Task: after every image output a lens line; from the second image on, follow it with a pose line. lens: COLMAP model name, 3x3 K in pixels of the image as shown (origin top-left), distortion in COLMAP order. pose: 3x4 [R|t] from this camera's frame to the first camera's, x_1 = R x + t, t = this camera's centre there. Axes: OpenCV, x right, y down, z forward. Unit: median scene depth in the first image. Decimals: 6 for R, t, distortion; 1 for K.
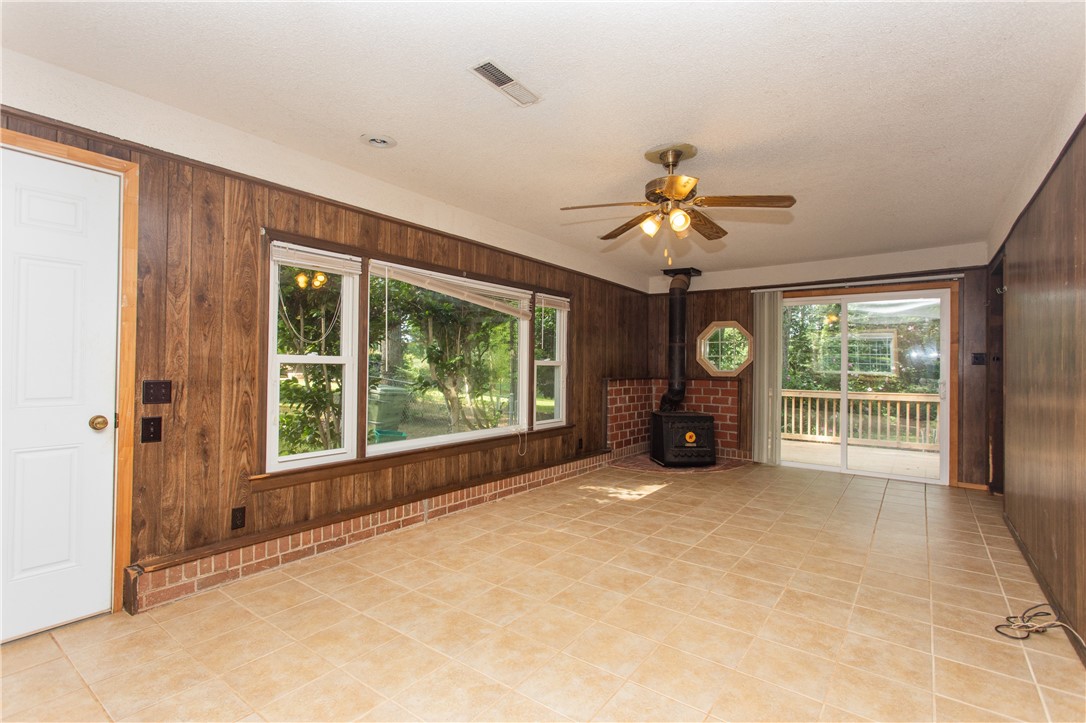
lens RADIAL K [[514.9, 0, 525.6], [0, 514.9, 361.2], [0, 0, 1]] dist [0.000136, 0.000802]
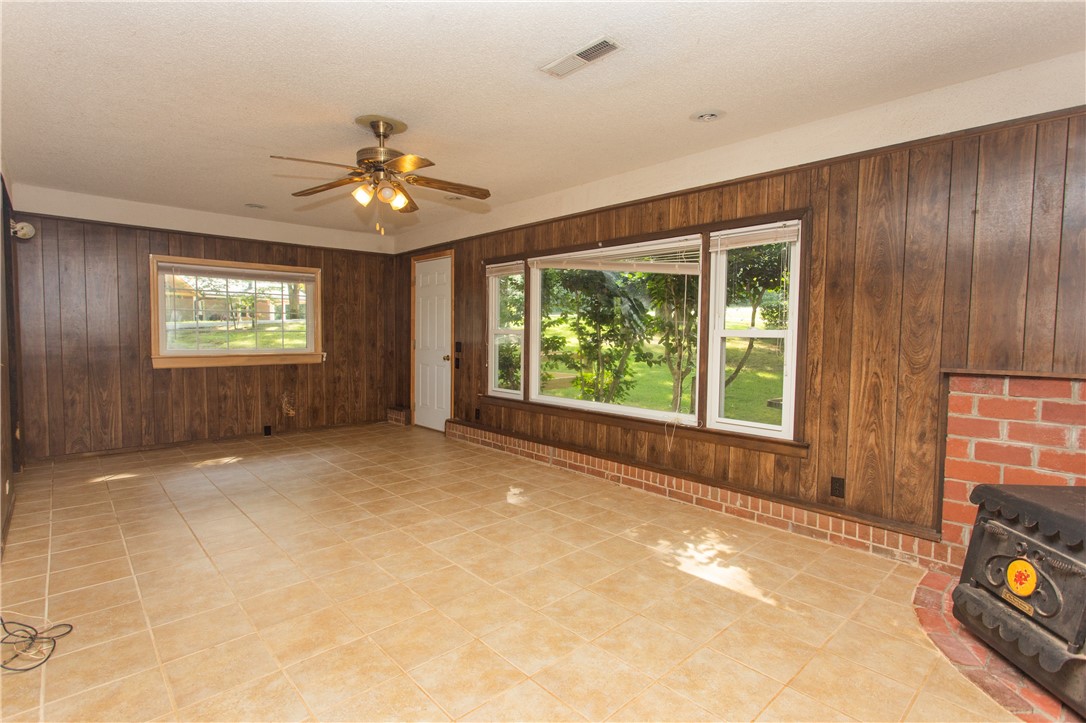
lens RADIAL K [[514.9, 0, 544.9], [0, 514.9, 360.9], [0, 0, 1]] dist [0.000136, 0.000802]
pose [[-0.160222, 0.040306, -0.986258, 0.937893], [-0.004412, 0.999127, 0.041549, 0.015902], [0.987071, 0.011009, -0.159904, 1.111549]]
